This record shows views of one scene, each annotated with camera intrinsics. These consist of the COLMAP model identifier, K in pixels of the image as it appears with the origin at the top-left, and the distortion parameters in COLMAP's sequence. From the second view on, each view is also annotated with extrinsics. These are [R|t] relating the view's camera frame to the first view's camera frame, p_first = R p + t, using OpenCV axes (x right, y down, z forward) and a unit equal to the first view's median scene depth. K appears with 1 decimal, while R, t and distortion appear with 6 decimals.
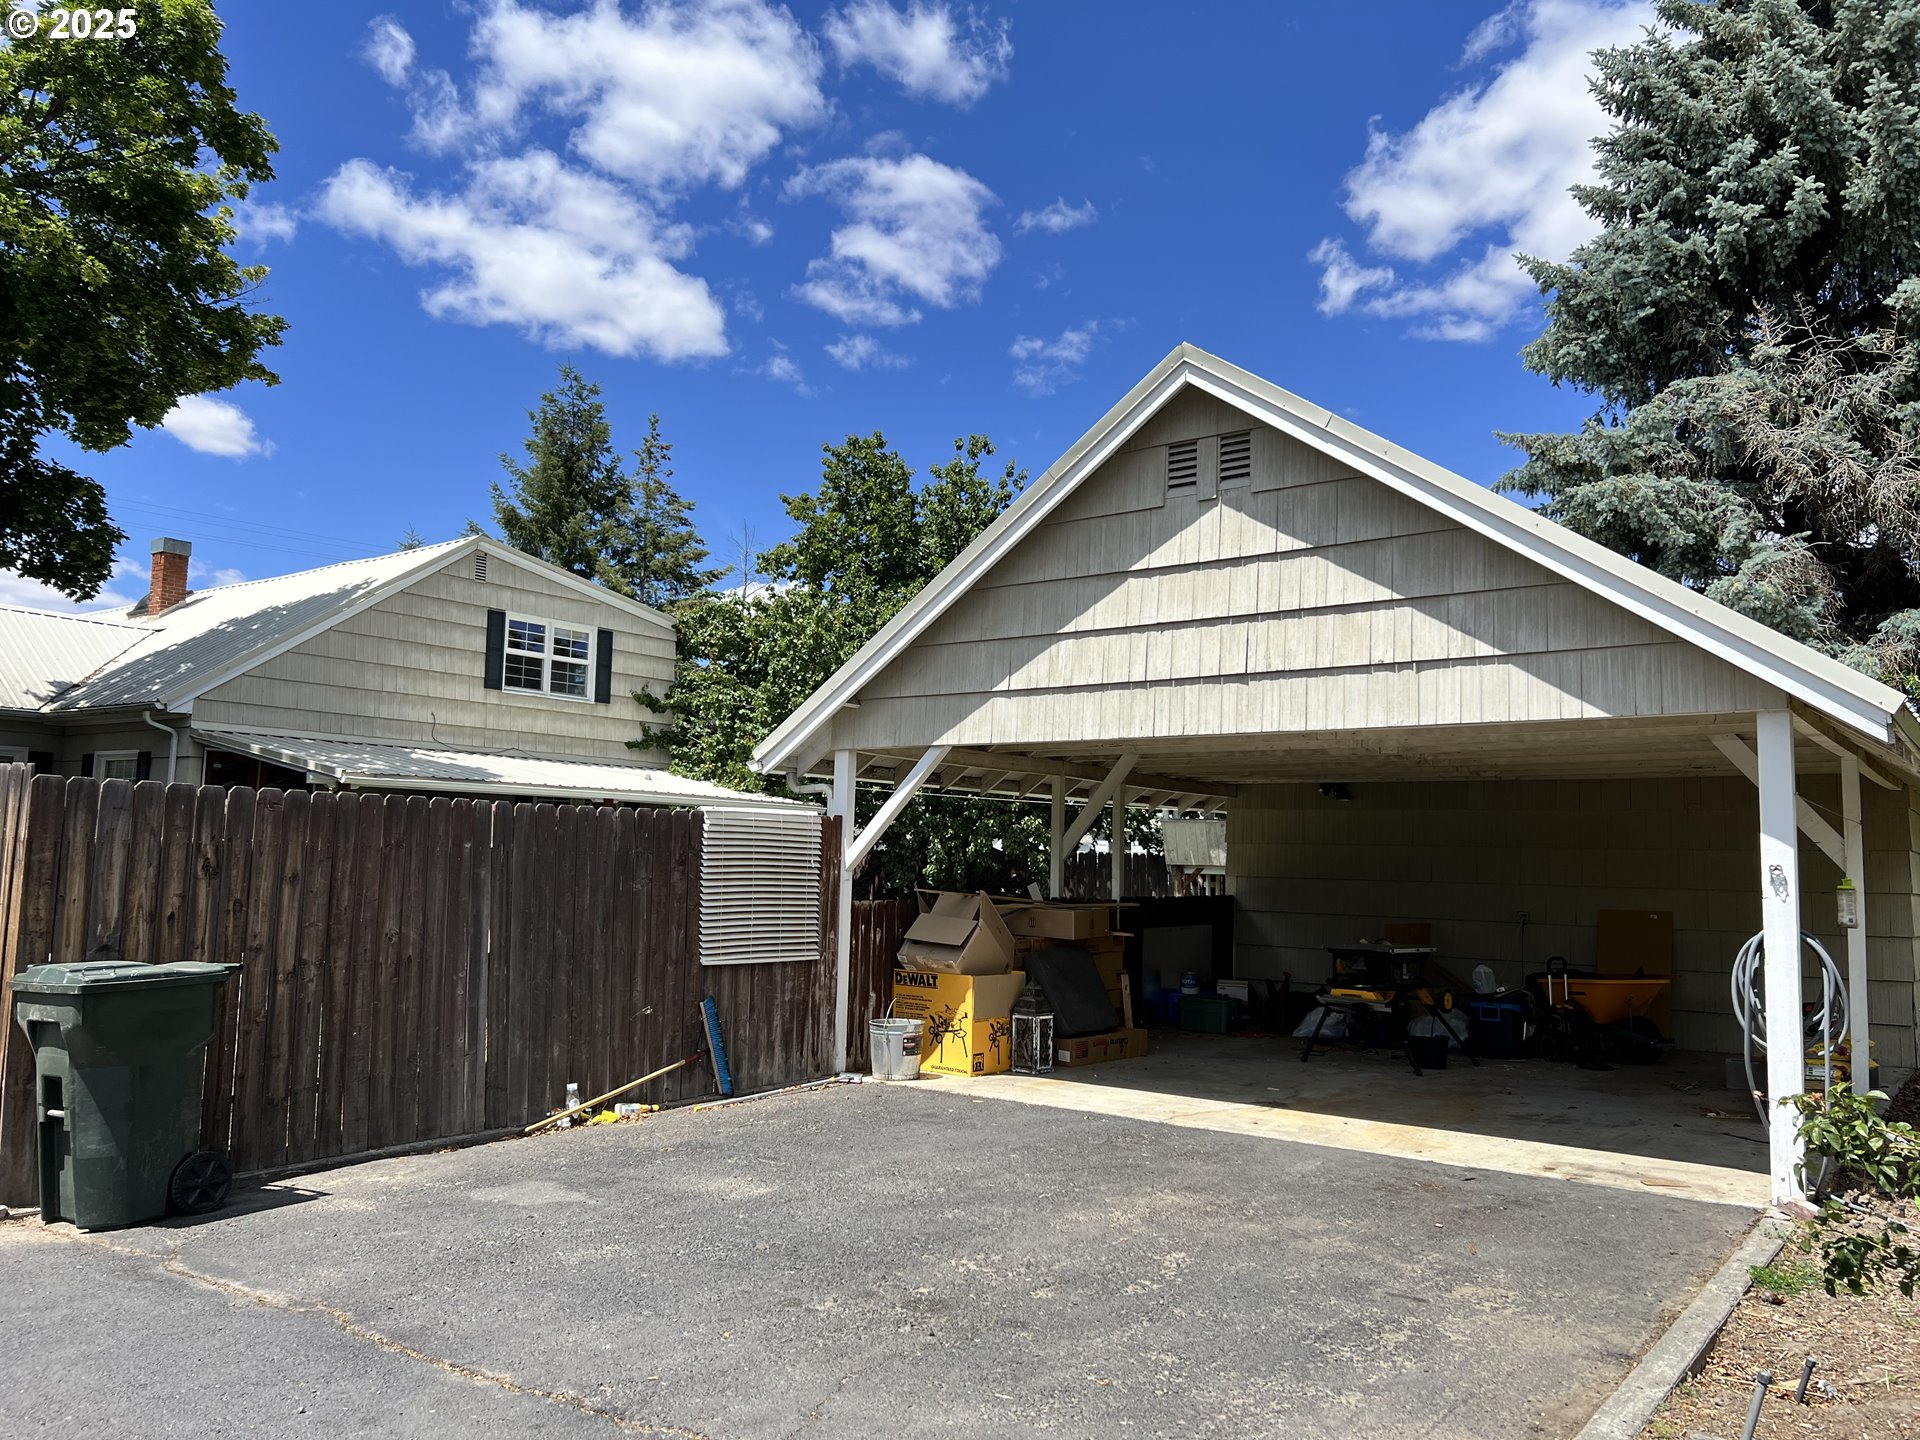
lens RADIAL K [[1452.4, 0, 950.7], [0, 1452.4, 728.0], [0, 0, 1]] dist [0.088804, -0.085018]
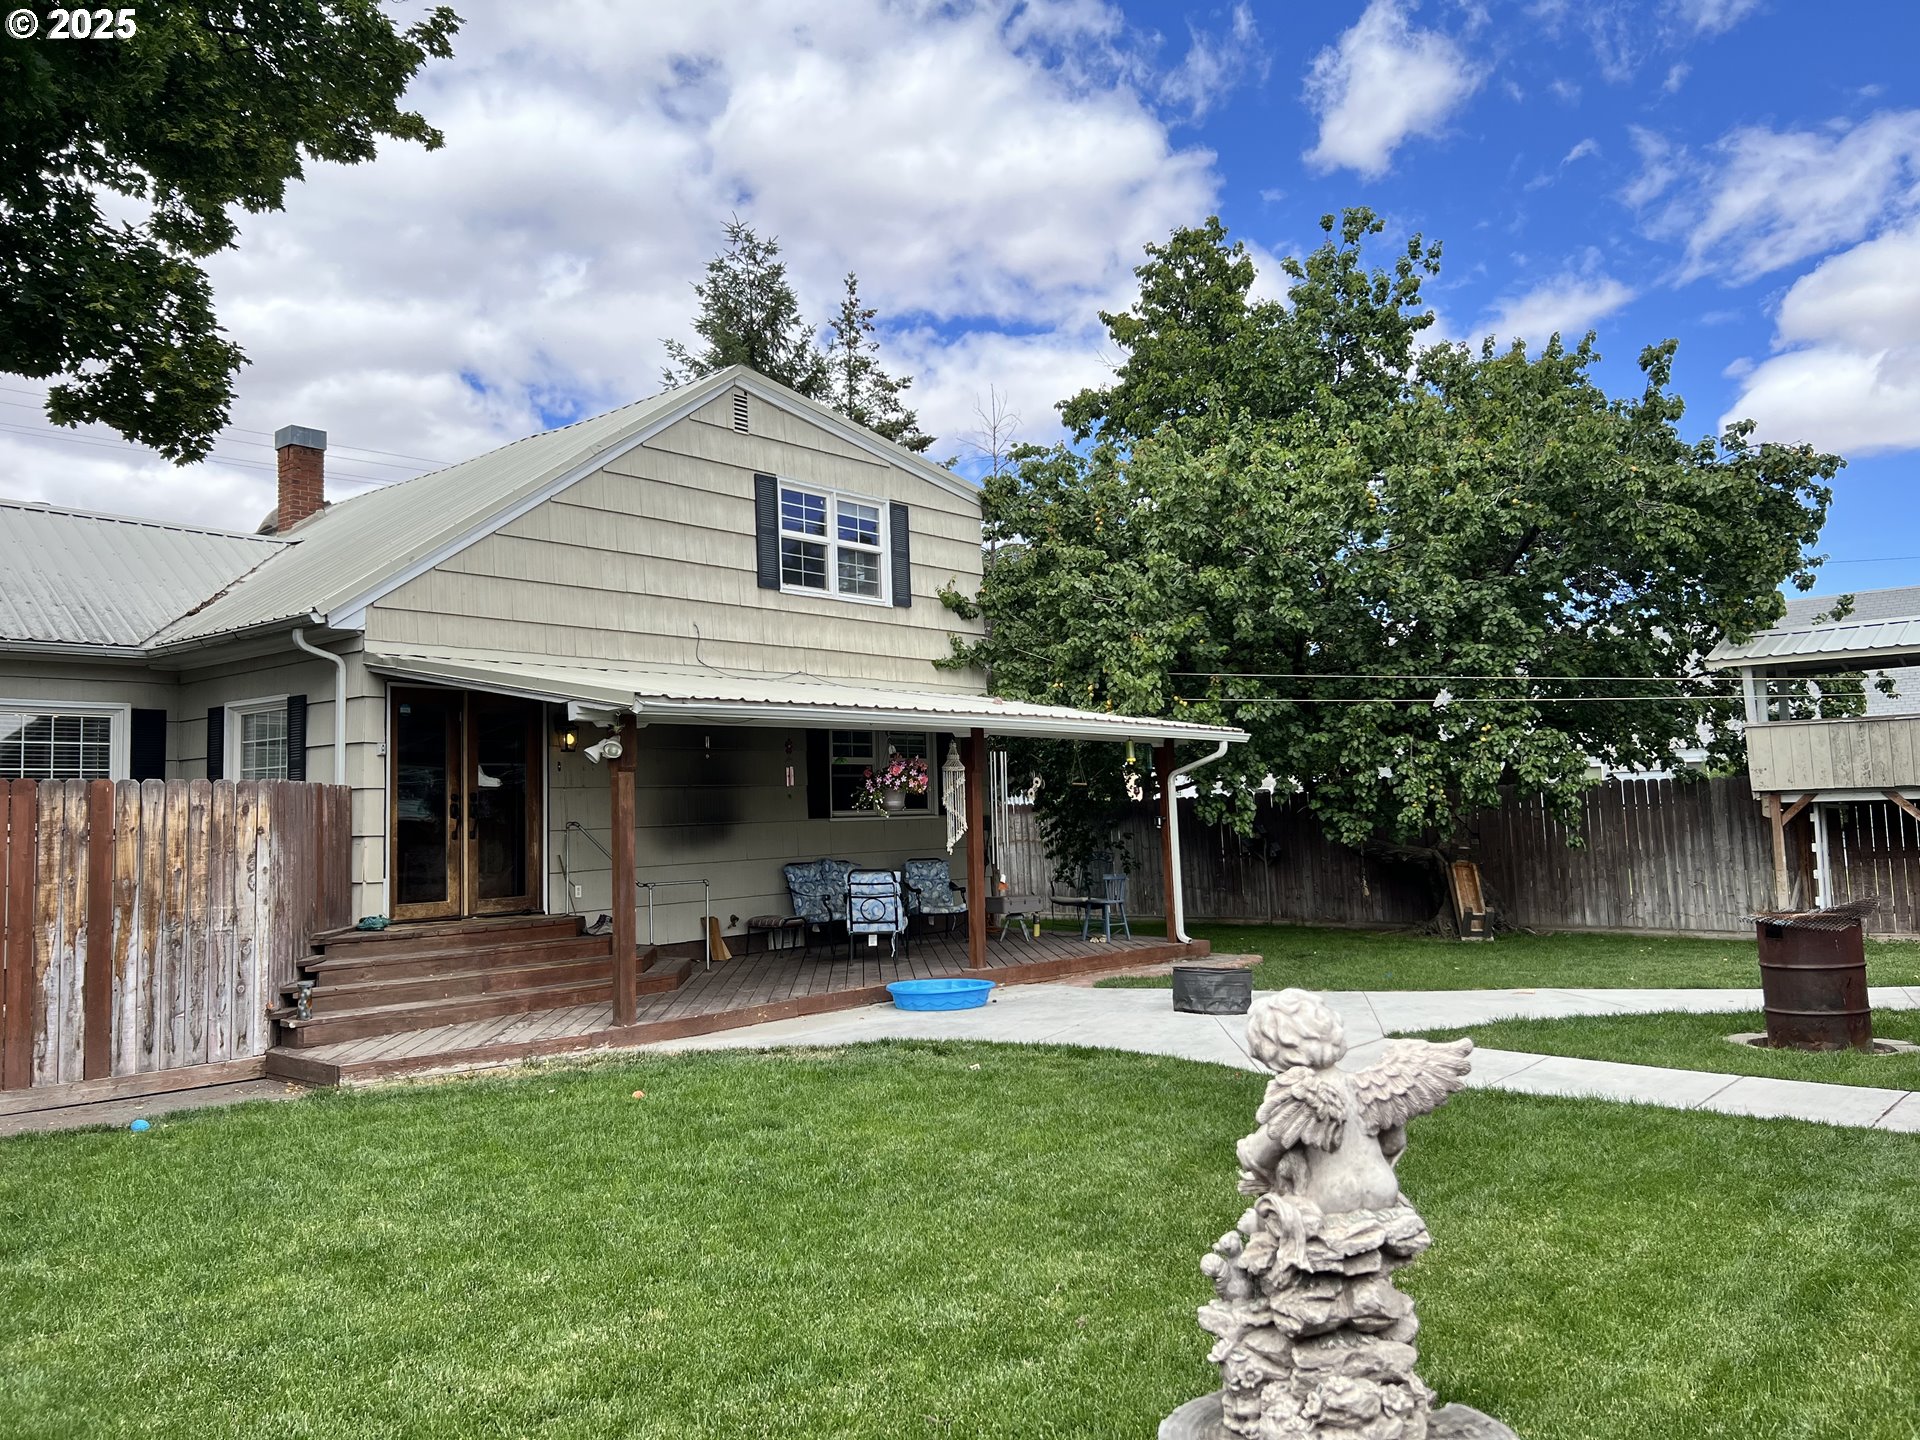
lens RADIAL K [[1452.4, 0, 959.2], [0, 1452.4, 716.3], [0, 0, 1]] dist [0.088804, -0.085018]
pose [[0.997149, -0.058122, -0.048115, -0.187645], [0.059164, 0.998038, 0.020511, 0.024334], [0.046828, -0.023299, 0.998631, 0.307329]]
